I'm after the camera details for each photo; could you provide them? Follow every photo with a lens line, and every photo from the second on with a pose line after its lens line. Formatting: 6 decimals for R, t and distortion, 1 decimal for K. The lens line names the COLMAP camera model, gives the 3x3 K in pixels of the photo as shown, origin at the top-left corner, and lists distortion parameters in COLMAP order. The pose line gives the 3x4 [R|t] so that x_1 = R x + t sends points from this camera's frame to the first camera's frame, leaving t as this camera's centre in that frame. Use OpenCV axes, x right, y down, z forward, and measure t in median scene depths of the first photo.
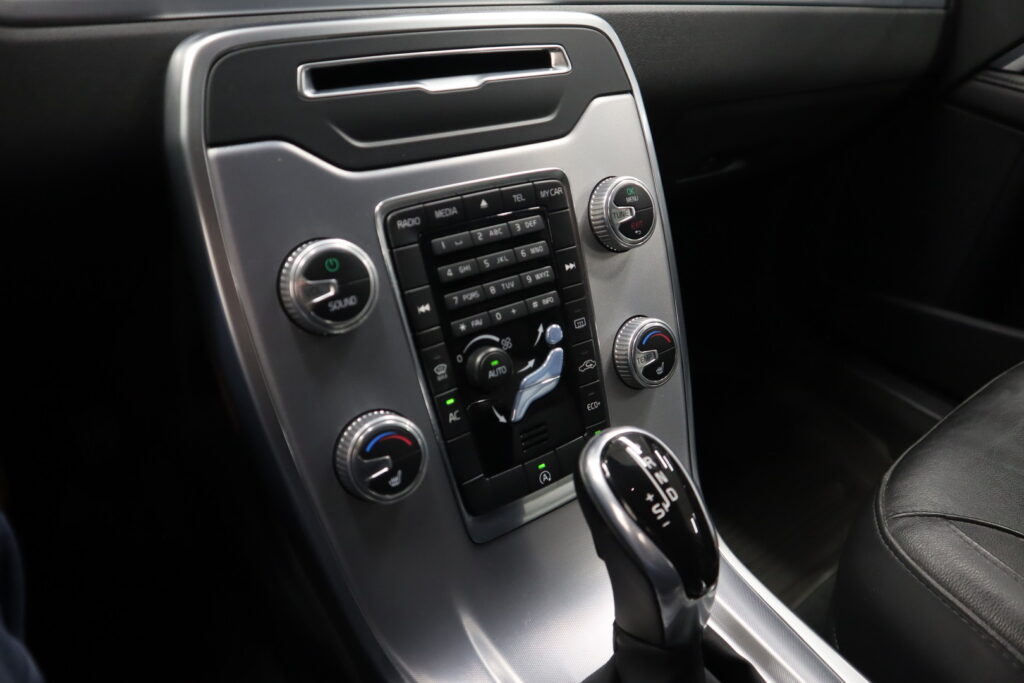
lens RADIAL K [[723.3, 0, 519.9], [0, 723.3, 334.8], [0, 0, 1]] dist [-0.067056, 0.027118]
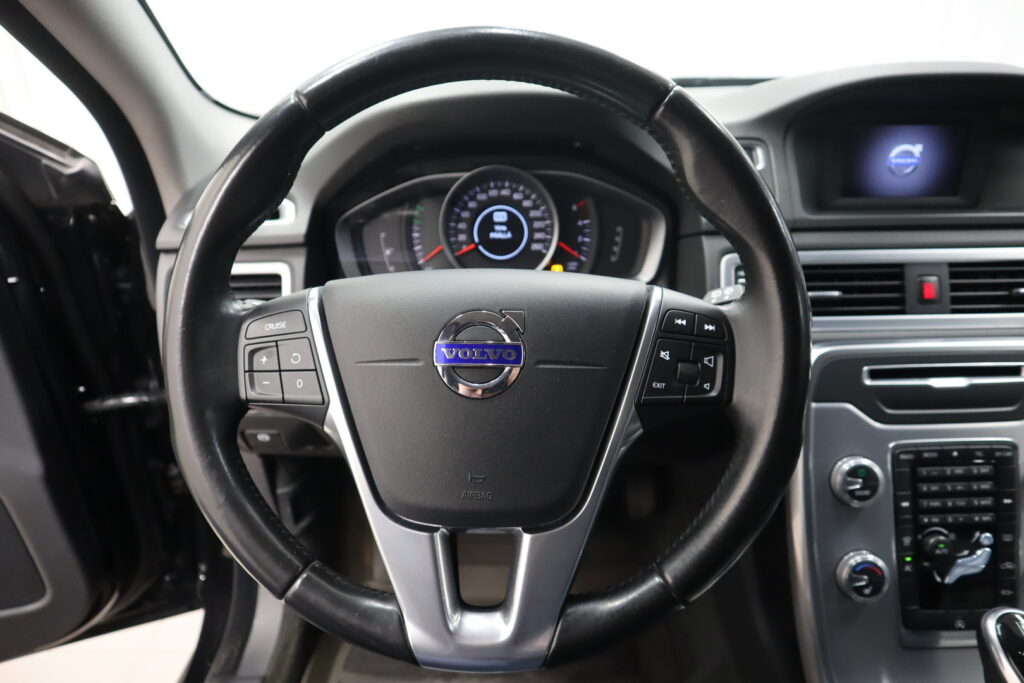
lens RADIAL K [[723.3, 0, 510.6], [0, 723.3, 334.7], [0, 0, 1]] dist [-0.067056, 0.027118]
pose [[0.796167, 0.177427, -0.578479, 0.030693], [-0.251422, 0.966608, -0.049564, -0.106224], [0.550368, 0.184903, 0.814190, -1.028274]]
